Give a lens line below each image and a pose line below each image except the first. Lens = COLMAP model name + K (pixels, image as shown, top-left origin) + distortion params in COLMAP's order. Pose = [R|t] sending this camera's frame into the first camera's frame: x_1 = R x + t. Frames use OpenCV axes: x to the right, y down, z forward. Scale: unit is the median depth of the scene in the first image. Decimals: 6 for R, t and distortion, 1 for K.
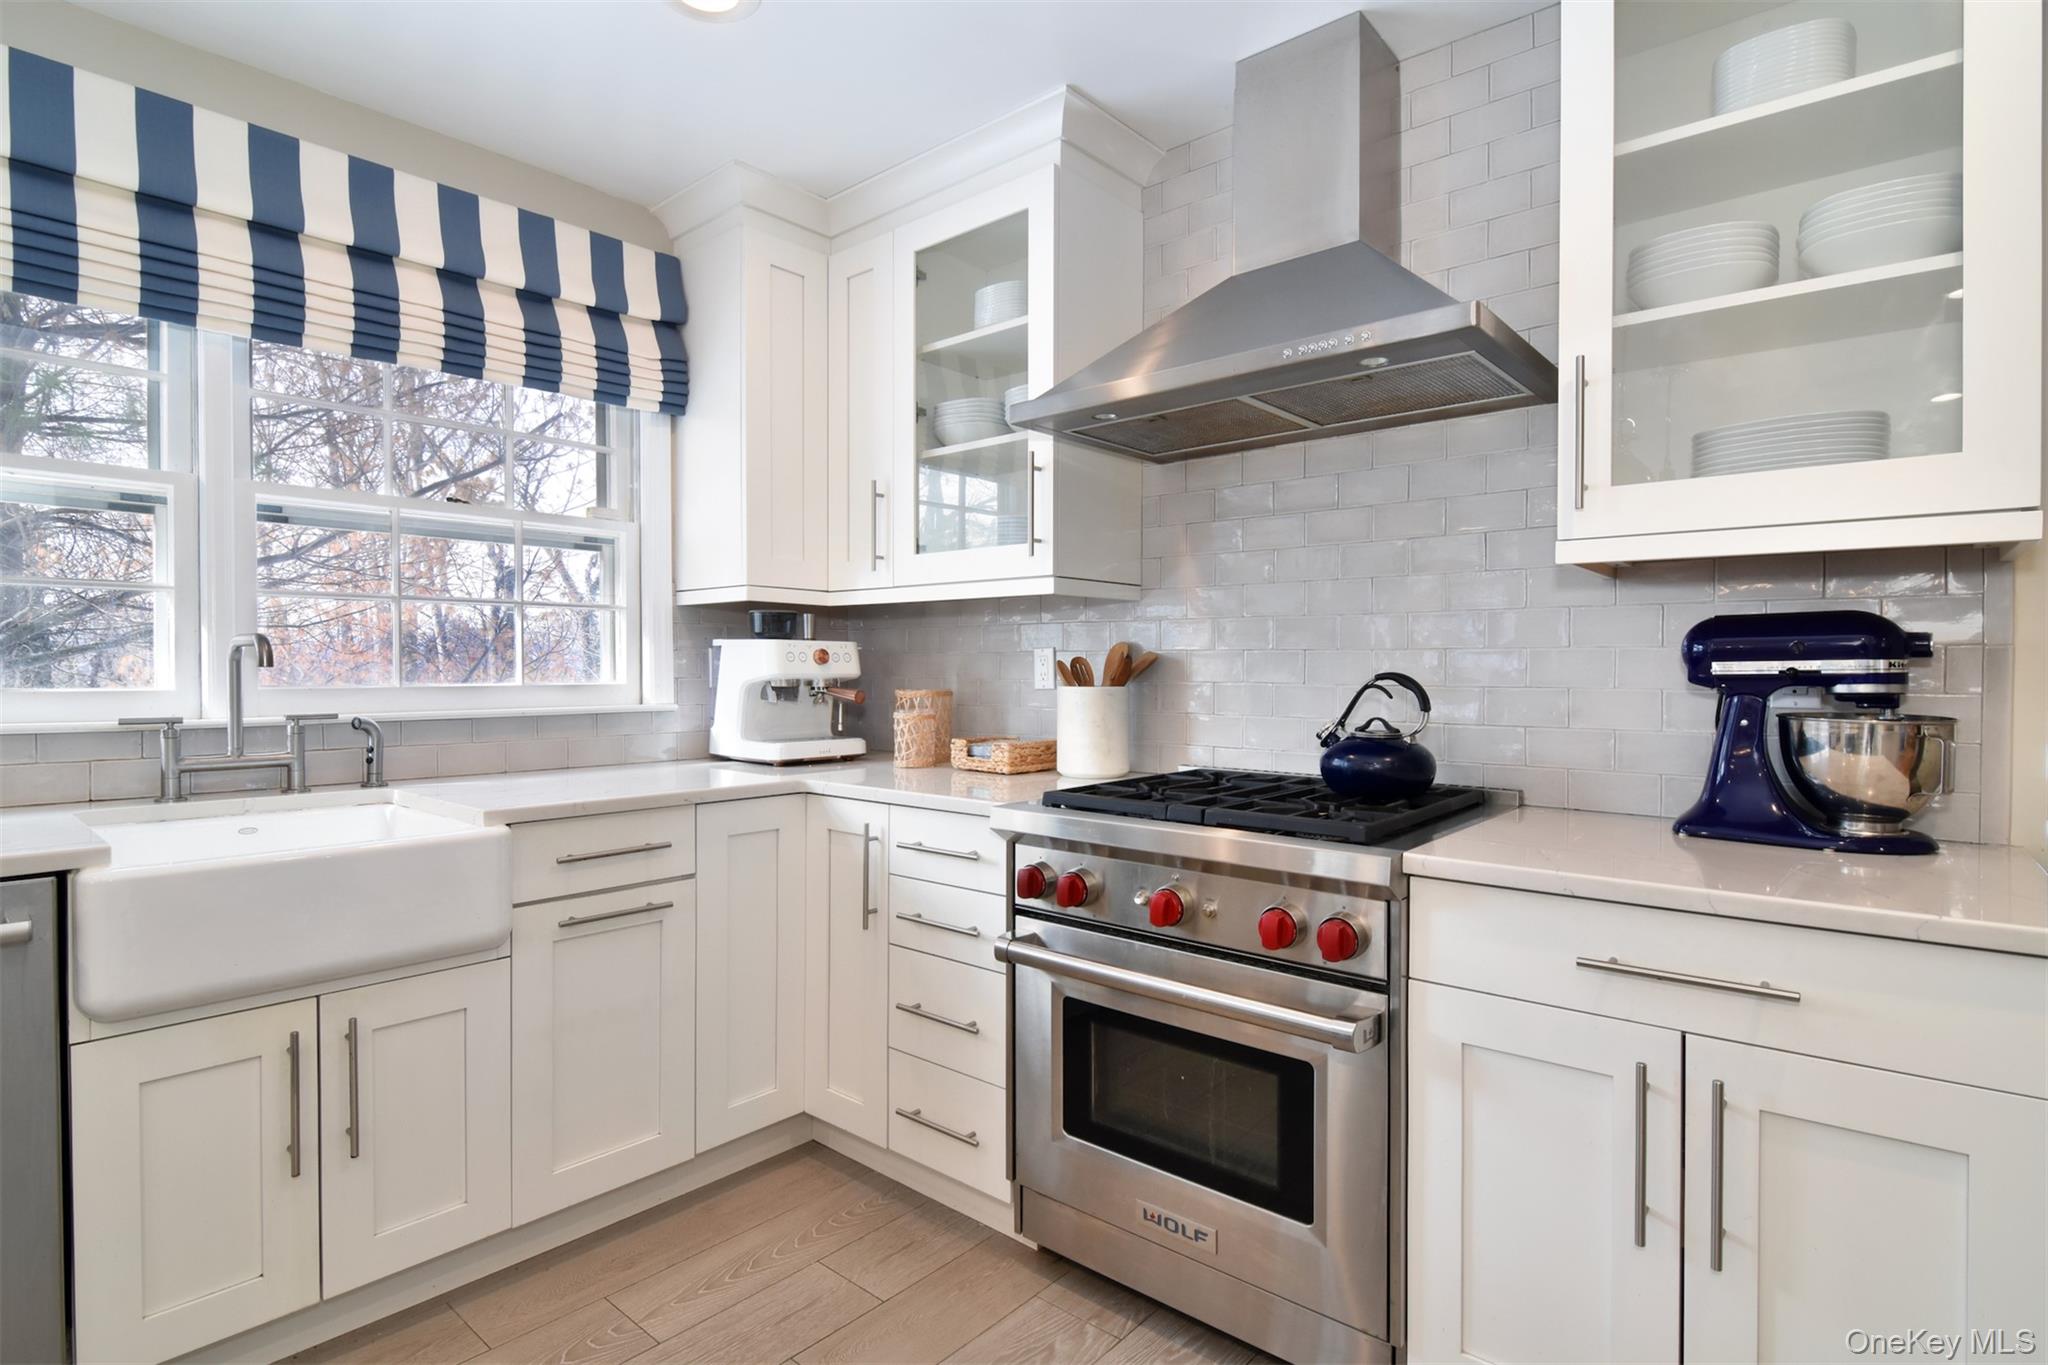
lens RADIAL K [[1021.6, 0, 1033.1], [0, 1021.6, 680.9], [0, 0, 1]] dist [0.001810, -0.000881]
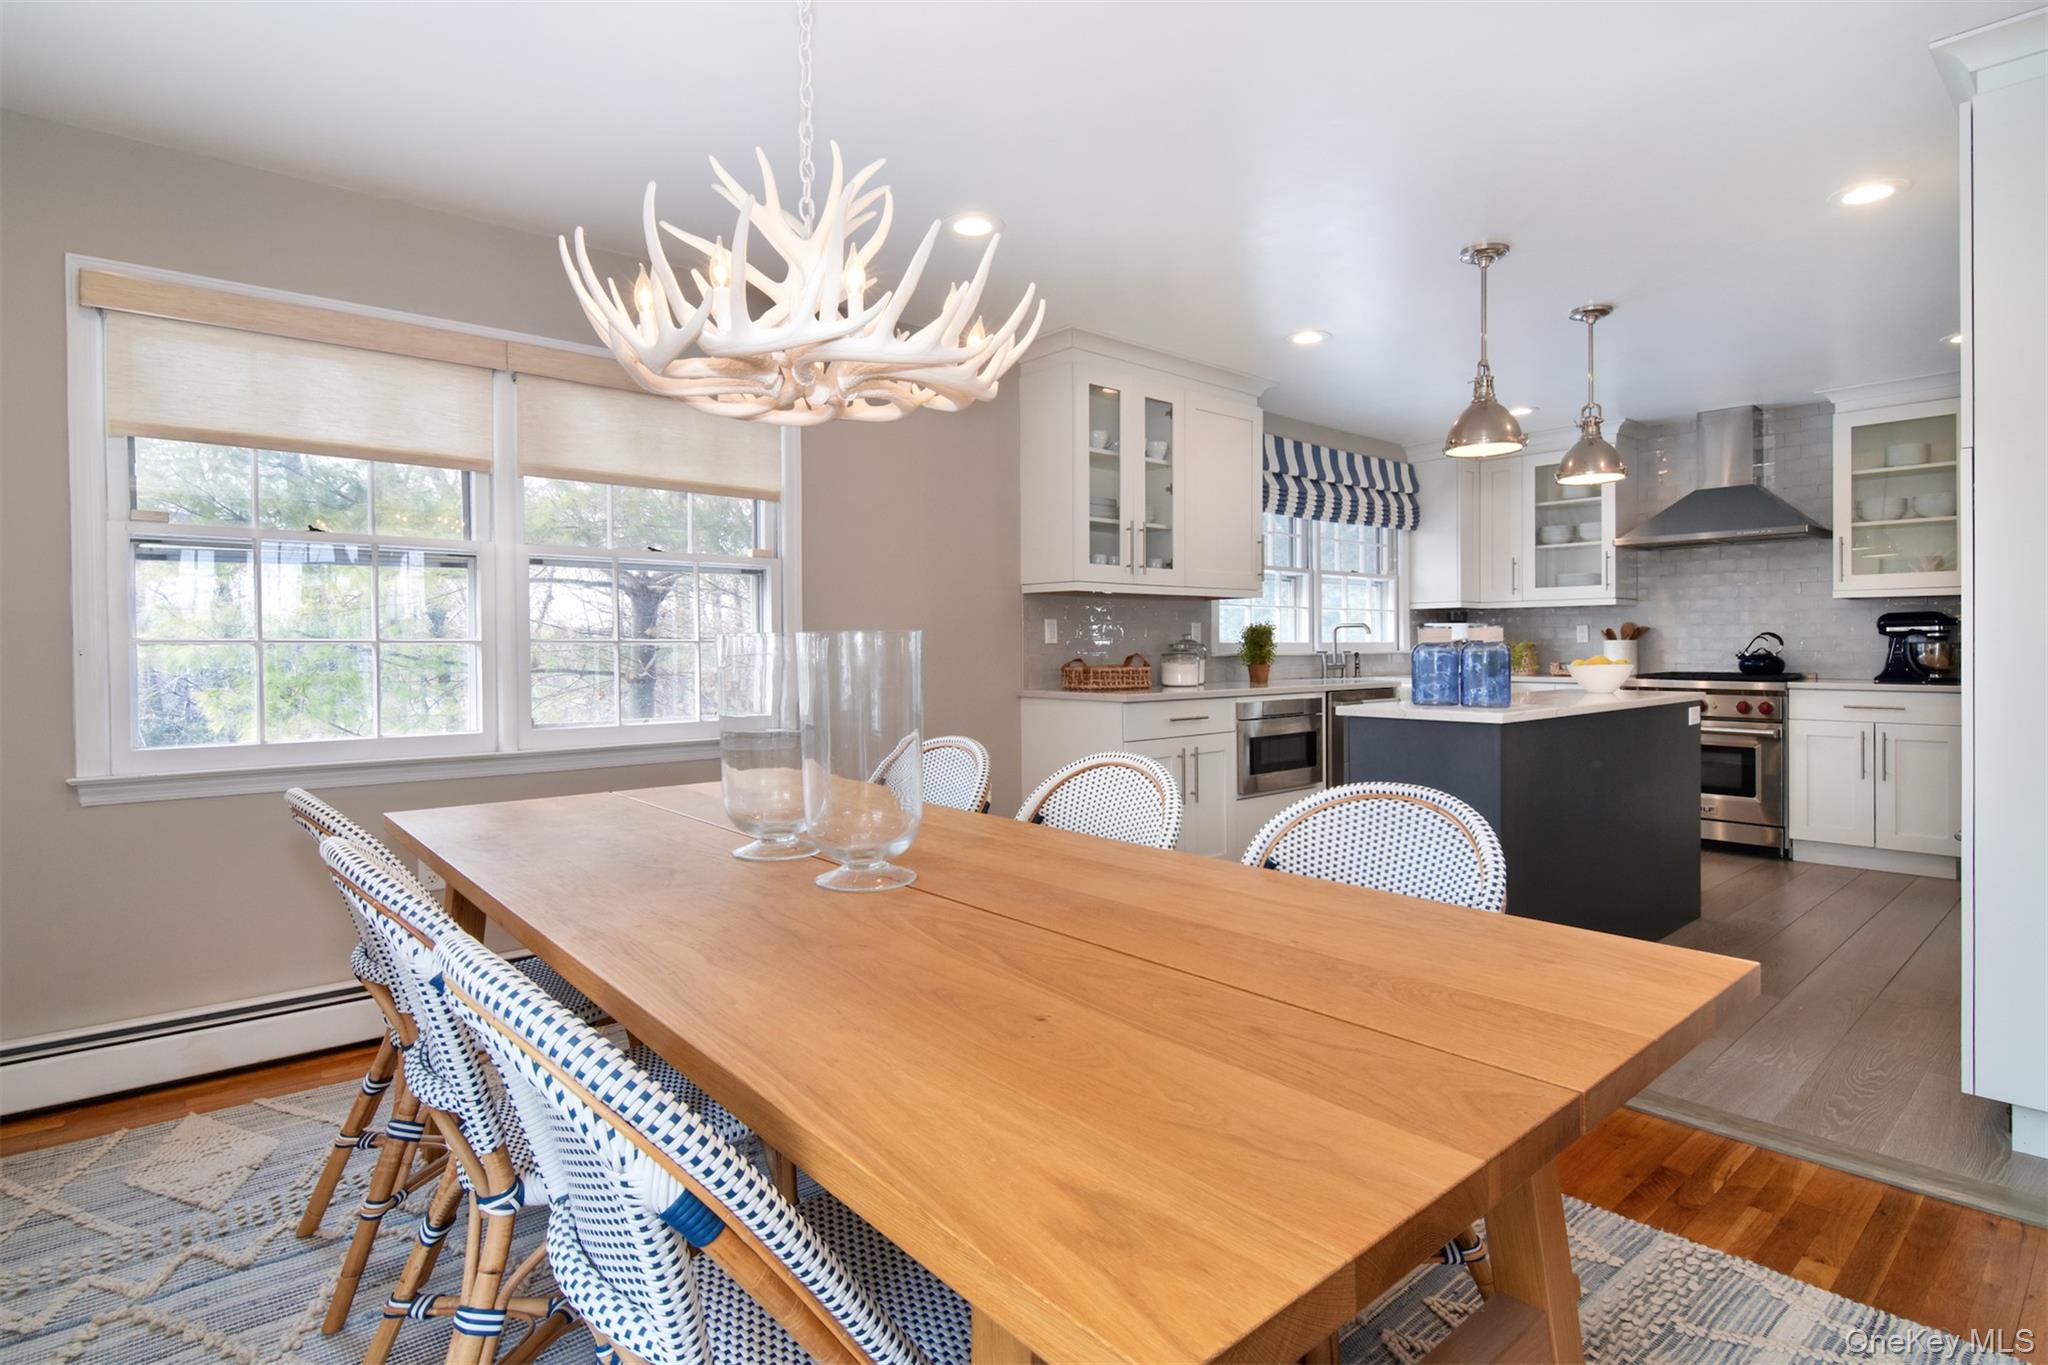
lens RADIAL K [[1021.6, 0, 1036.3], [0, 1021.6, 651.3], [0, 0, 1]] dist [0.001810, -0.000881]
pose [[0.989011, -0.010463, -0.147470, -1.377611], [0.010193, 0.999945, -0.002591, 0.034975], [0.147489, 0.001059, 0.989063, -2.352109]]
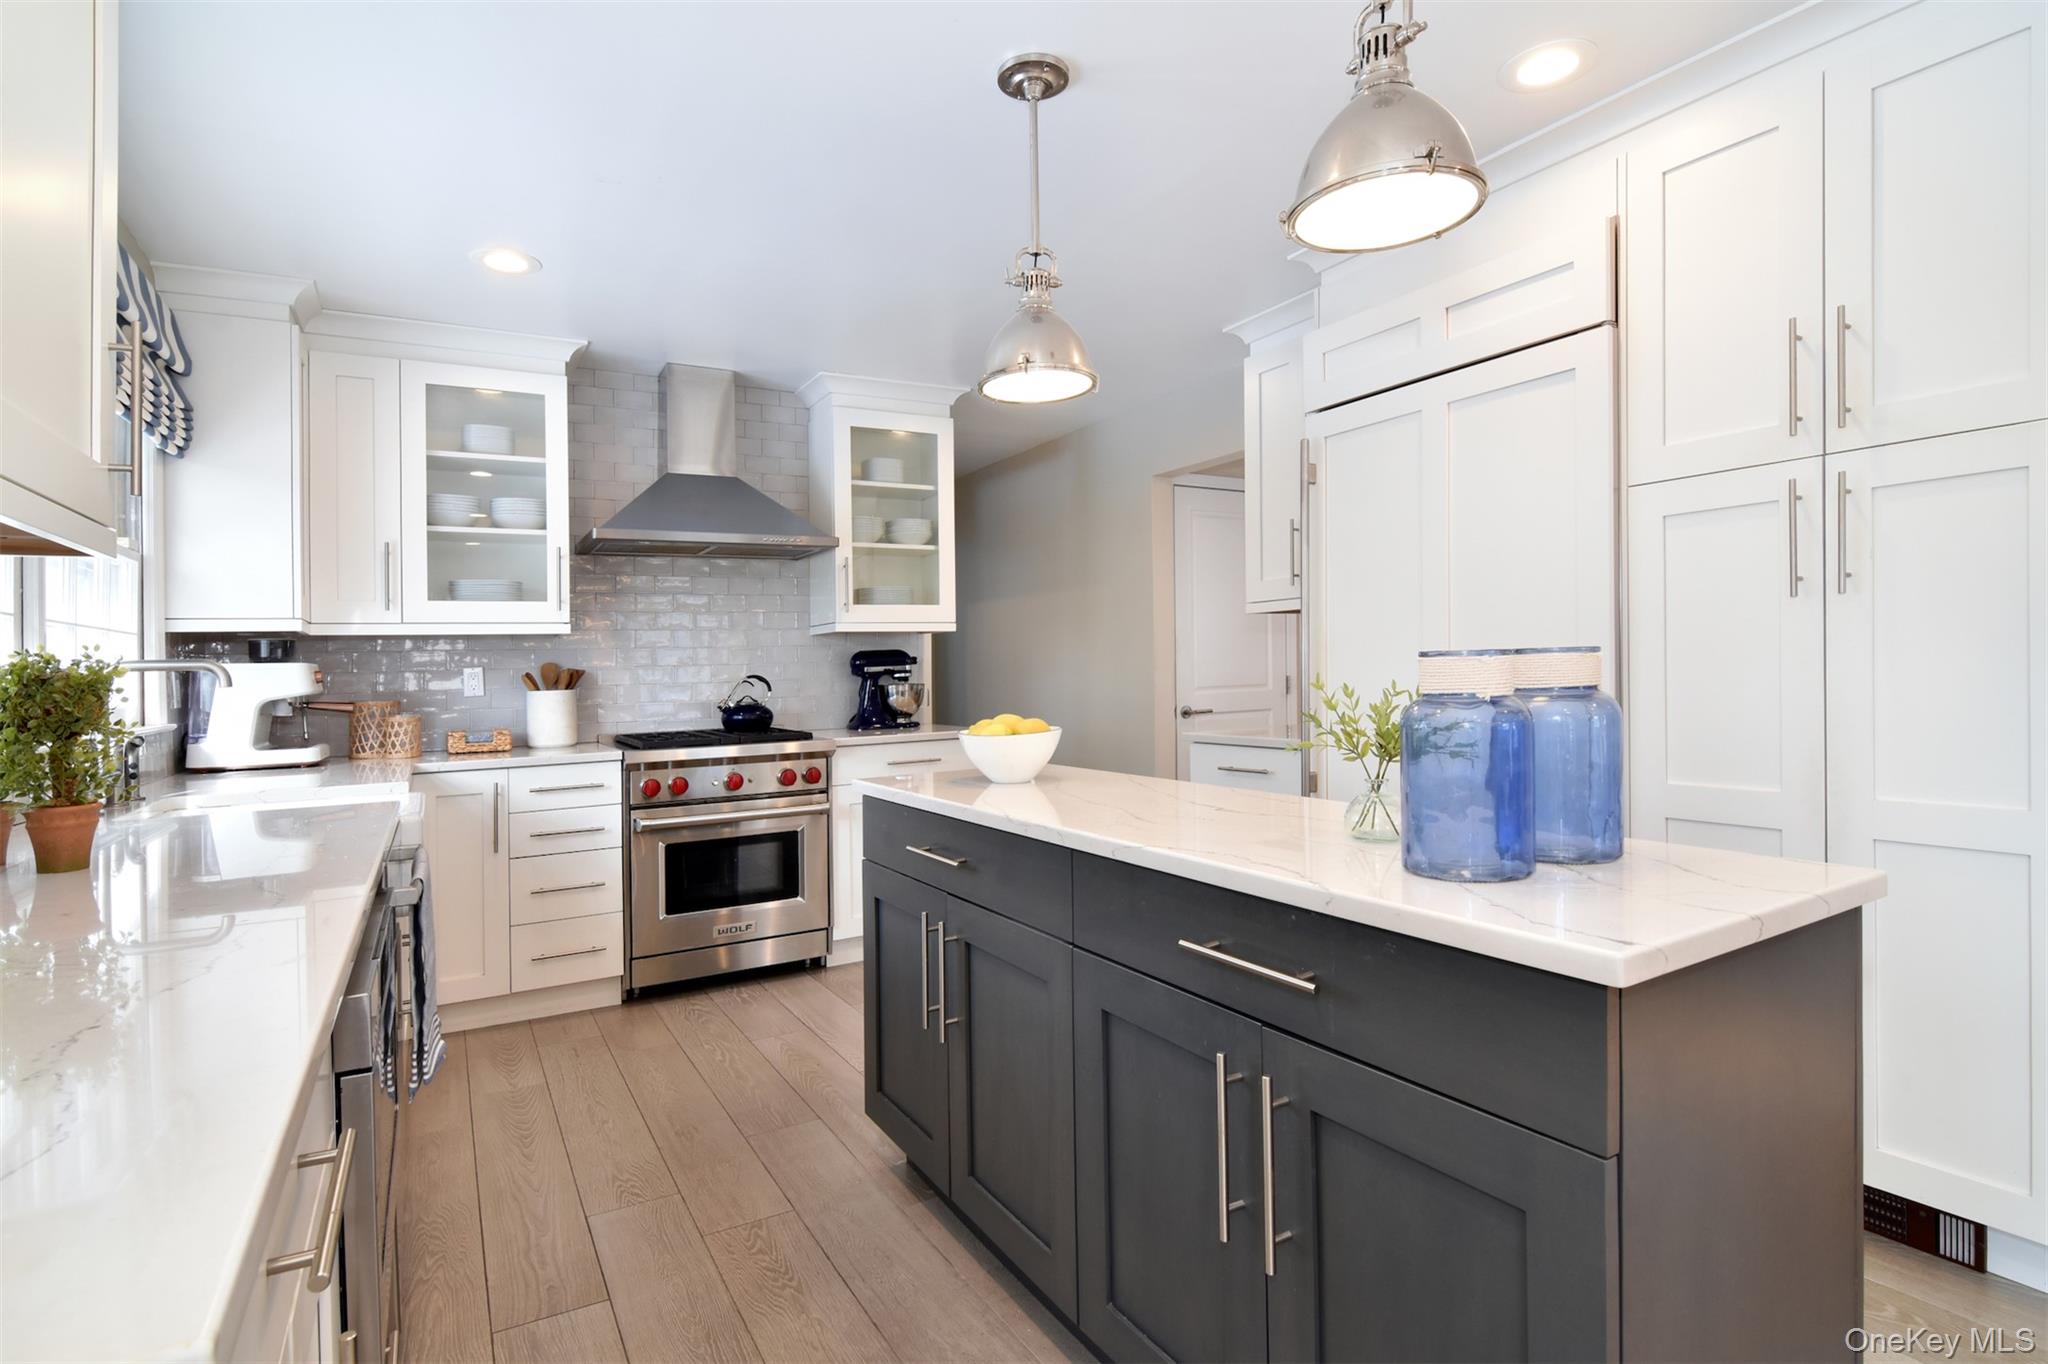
lens RADIAL K [[1021.6, 0, 1022.9], [0, 1021.6, 682.1], [0, 0, 1]] dist [0.001810, -0.000881]
pose [[0.343169, -0.027211, 0.938879, -1.652654], [0.042102, 0.999021, 0.013566, 0.002677], [-0.938330, 0.034873, 0.343979, -0.337100]]
